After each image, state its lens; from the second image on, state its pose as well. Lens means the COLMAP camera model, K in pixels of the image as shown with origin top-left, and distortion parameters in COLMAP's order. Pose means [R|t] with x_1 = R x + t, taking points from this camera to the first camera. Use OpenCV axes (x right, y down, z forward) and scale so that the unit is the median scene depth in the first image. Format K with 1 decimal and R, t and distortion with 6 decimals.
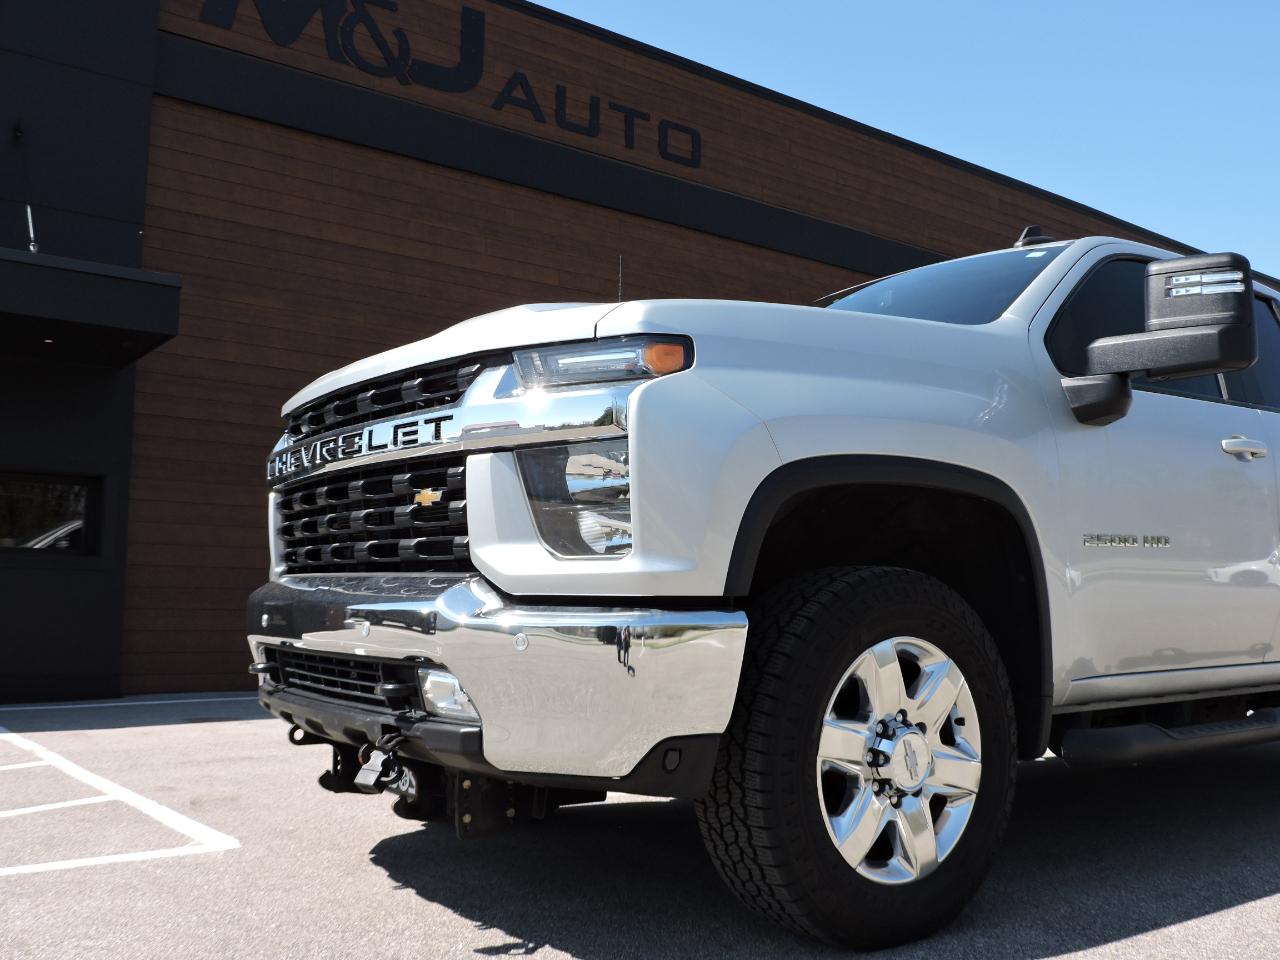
lens RADIAL K [[1190.2, 0, 640.0], [0, 1190.2, 480.0], [0, 0, 1]] dist [-0.037996, -0.001550]
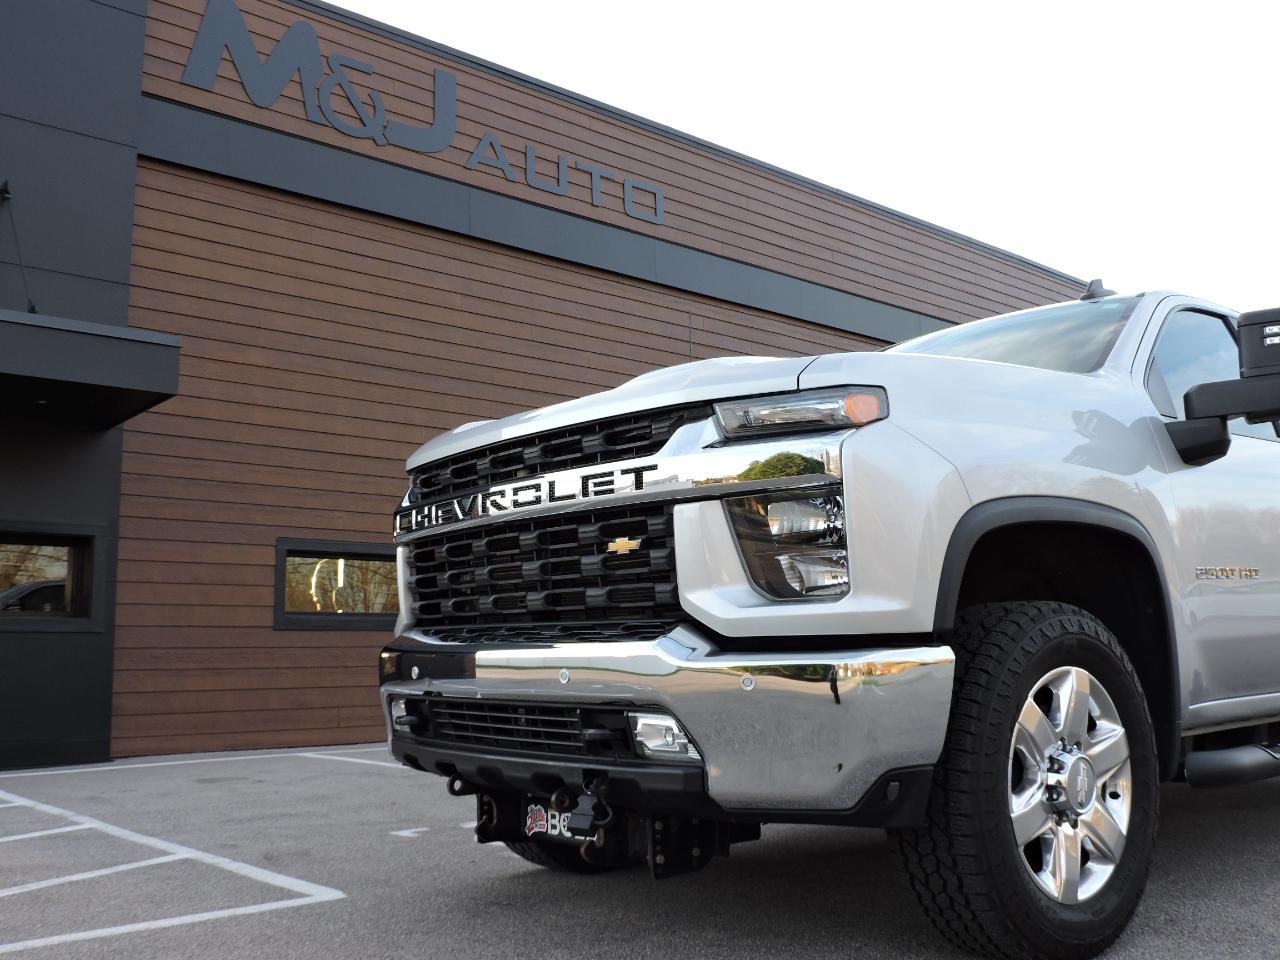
lens RADIAL K [[1180.6, 0, 640.0], [0, 1180.6, 480.0], [0, 0, 1]] dist [-0.050906, 0.009533]
pose [[0.997148, -0.017425, 0.073430, -0.239892], [0.020577, 0.998889, -0.042389, 0.001582], [-0.072610, 0.043779, 0.996399, -0.023682]]
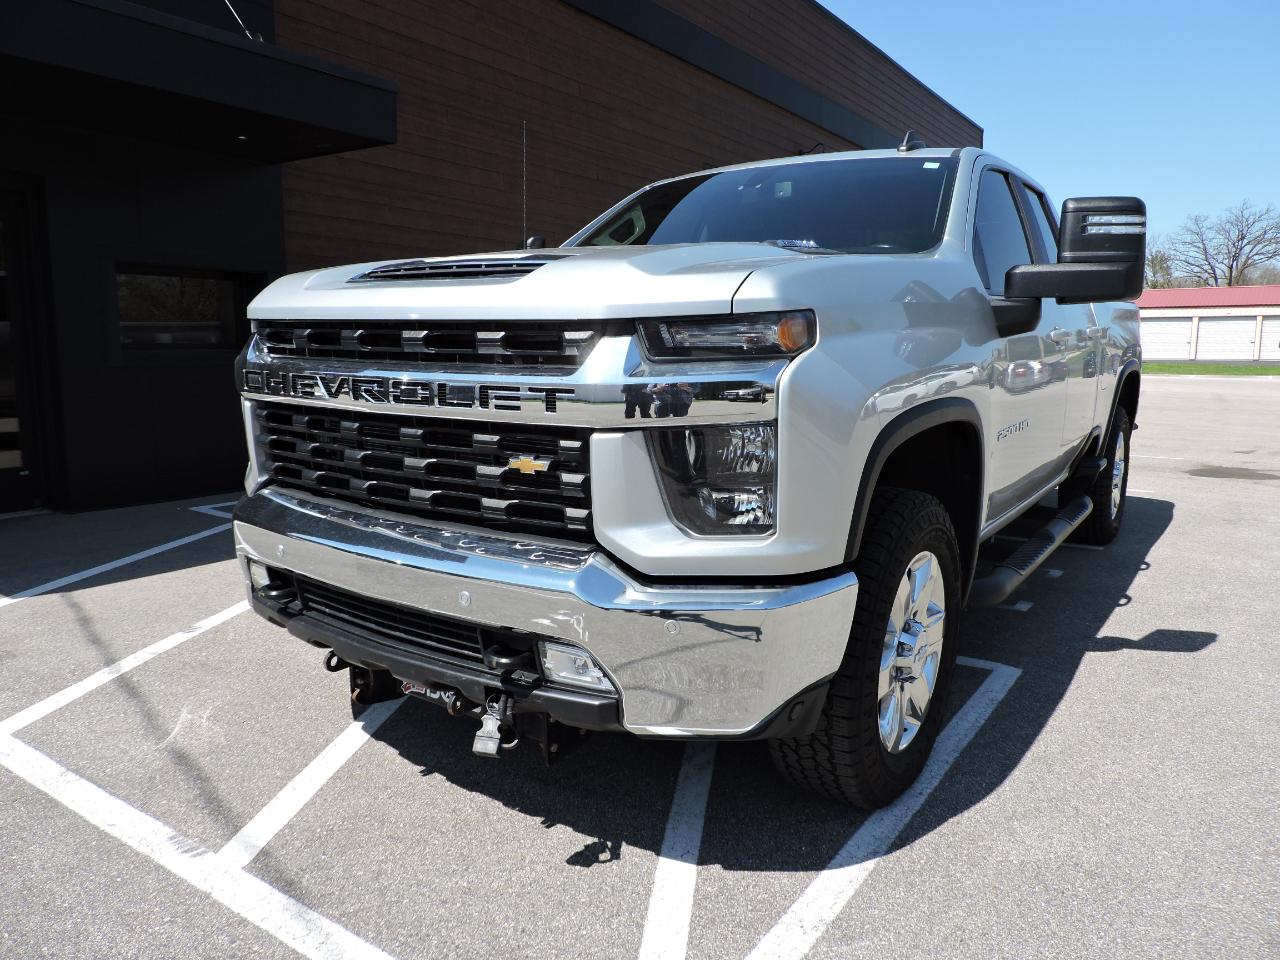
lens RADIAL K [[922.5, 0, 640.0], [0, 922.5, 480.0], [0, 0, 1]] dist [-0.018952, -0.000007]
pose [[0.948759, -0.056259, 0.310951, -0.327961], [-0.025991, 0.966797, 0.254221, -0.166541], [-0.314929, -0.249277, 0.915795, 0.286337]]
